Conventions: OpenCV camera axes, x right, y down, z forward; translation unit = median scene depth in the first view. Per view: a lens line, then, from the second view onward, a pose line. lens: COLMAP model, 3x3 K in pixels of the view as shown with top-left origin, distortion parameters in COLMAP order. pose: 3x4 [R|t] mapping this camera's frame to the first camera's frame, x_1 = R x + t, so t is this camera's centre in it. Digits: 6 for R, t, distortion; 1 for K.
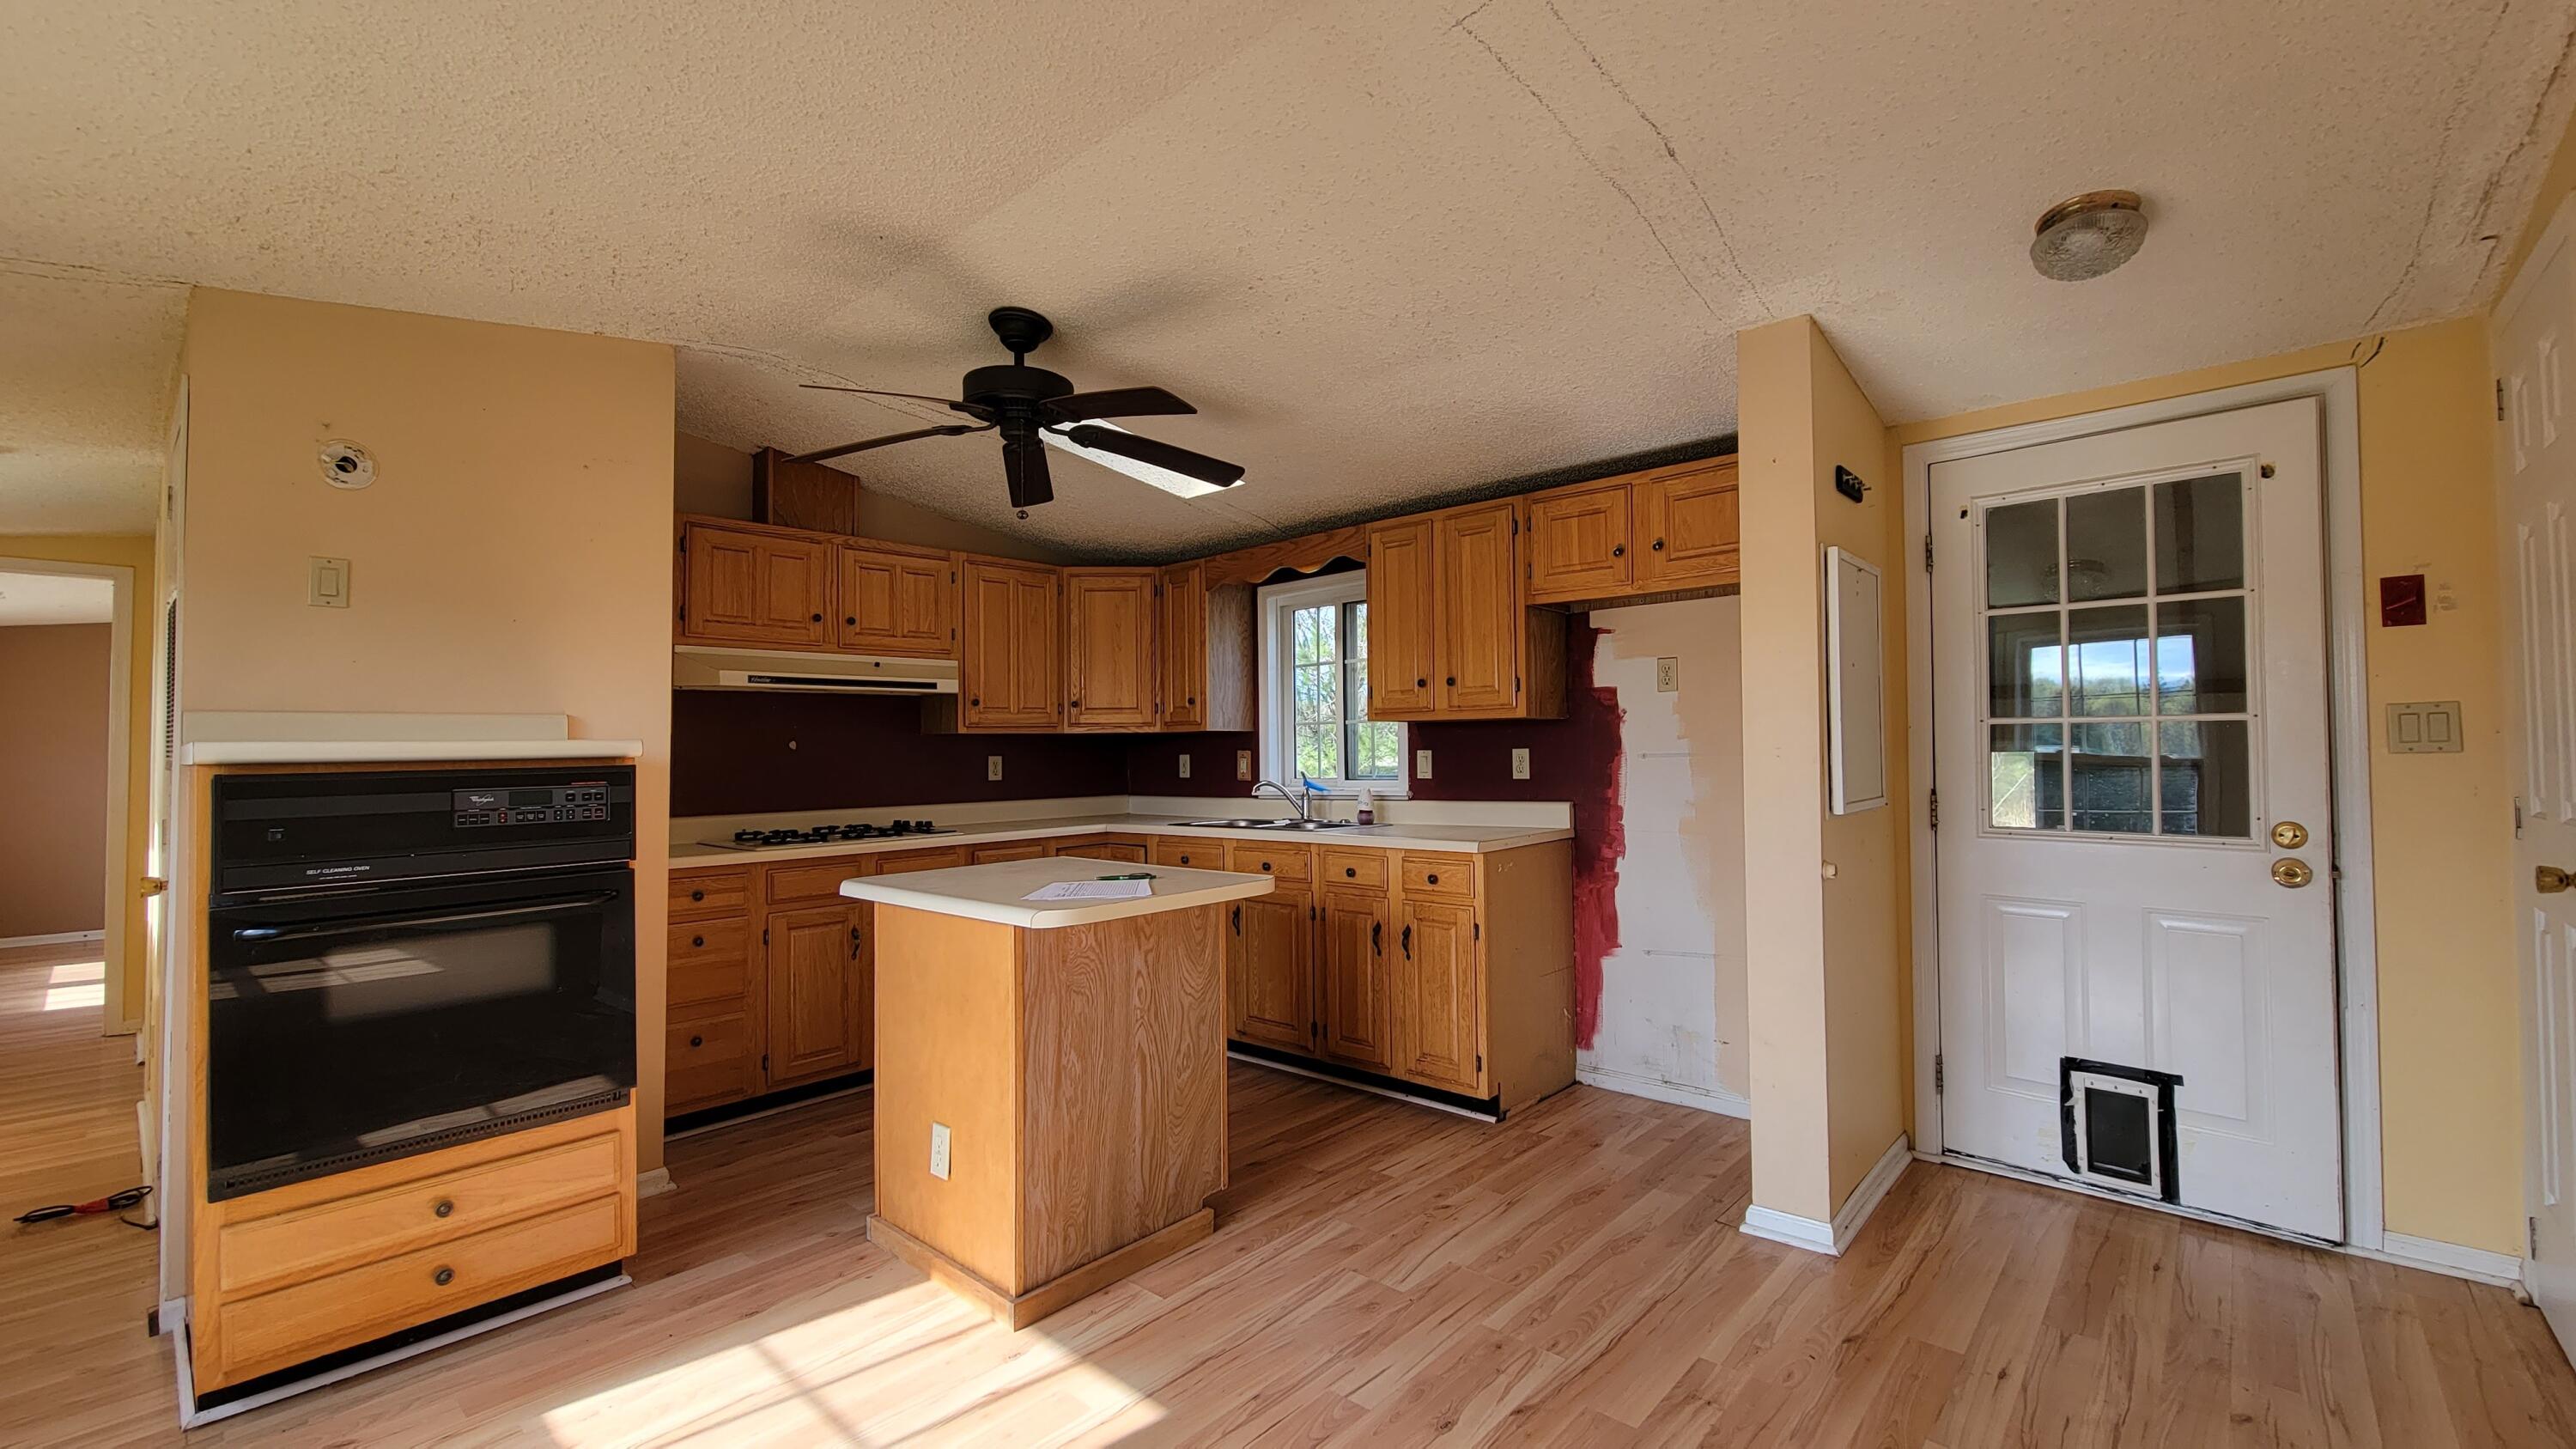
lens RADIAL K [[1053.1, 0, 1291.3], [0, 1053.1, 724.0], [0, 0, 1]] dist [0.000337, -0.000920]
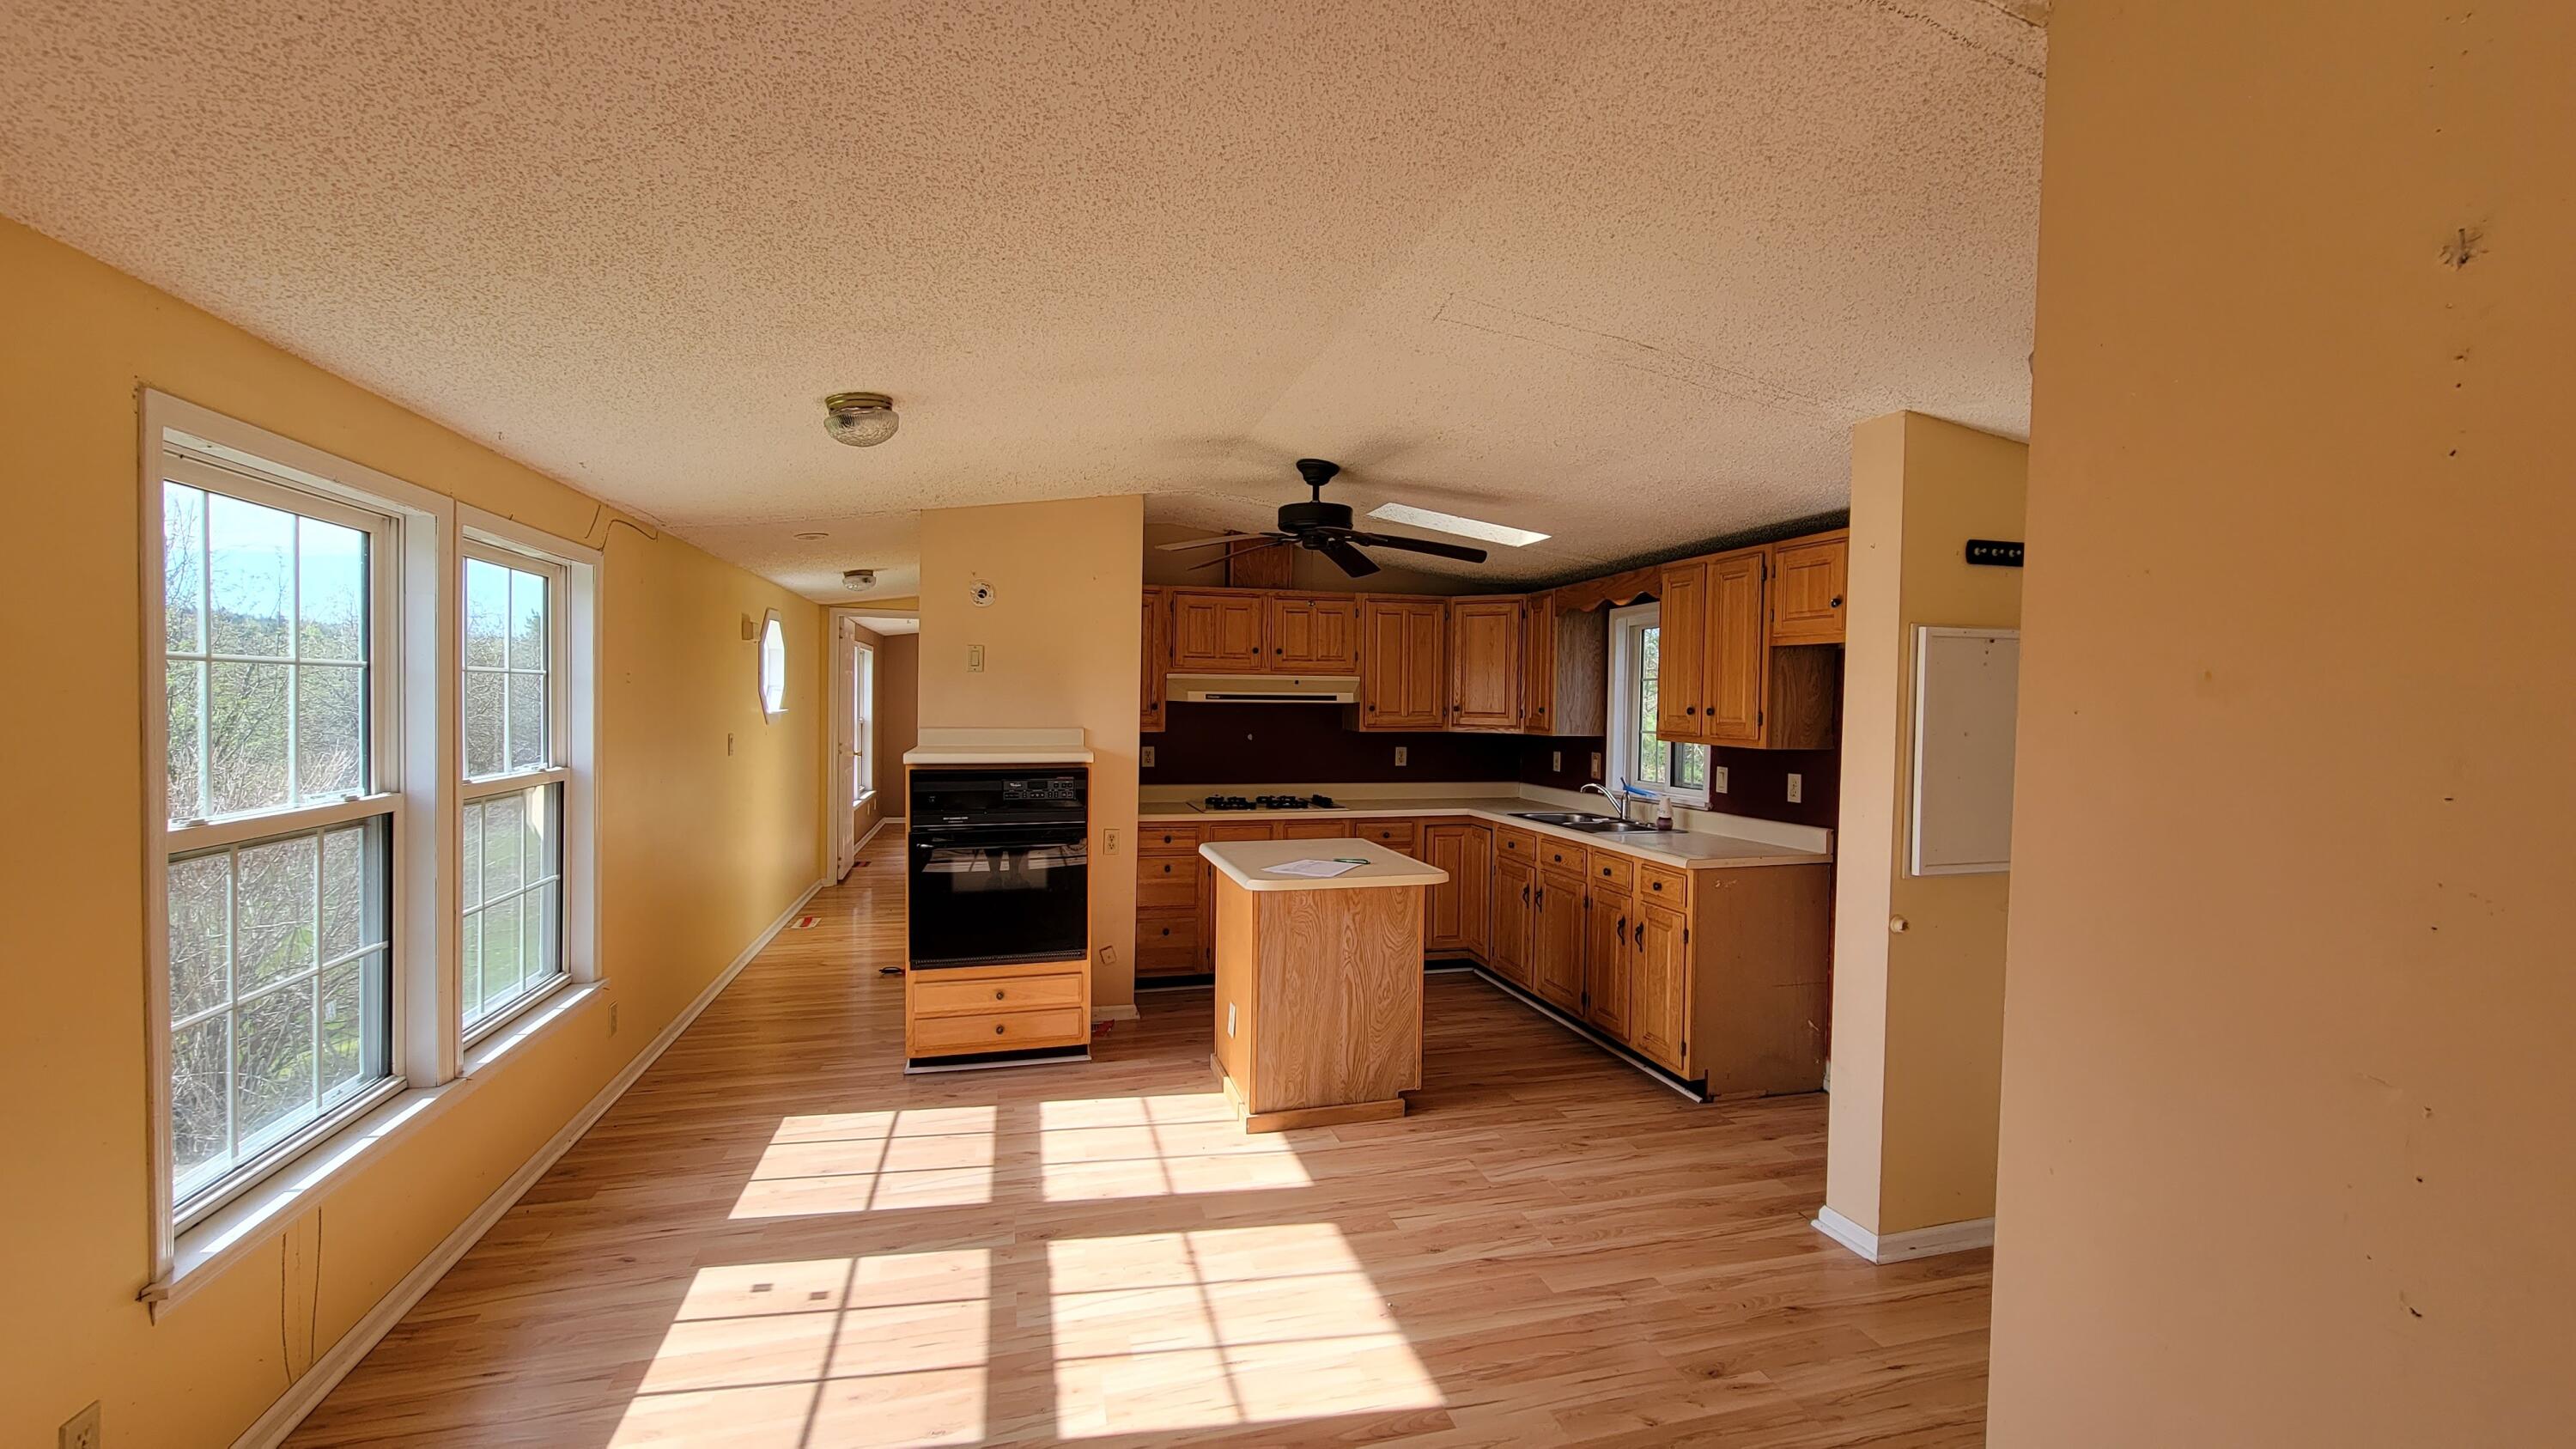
lens RADIAL K [[1053.1, 0, 1286.3], [0, 1053.1, 722.4], [0, 0, 1]] dist [0.000337, -0.000920]
pose [[0.834643, 0.035702, -0.549633, 0.476966], [-0.008168, 0.998590, 0.052460, -0.102539], [0.550731, -0.039296, 0.833757, -0.212718]]
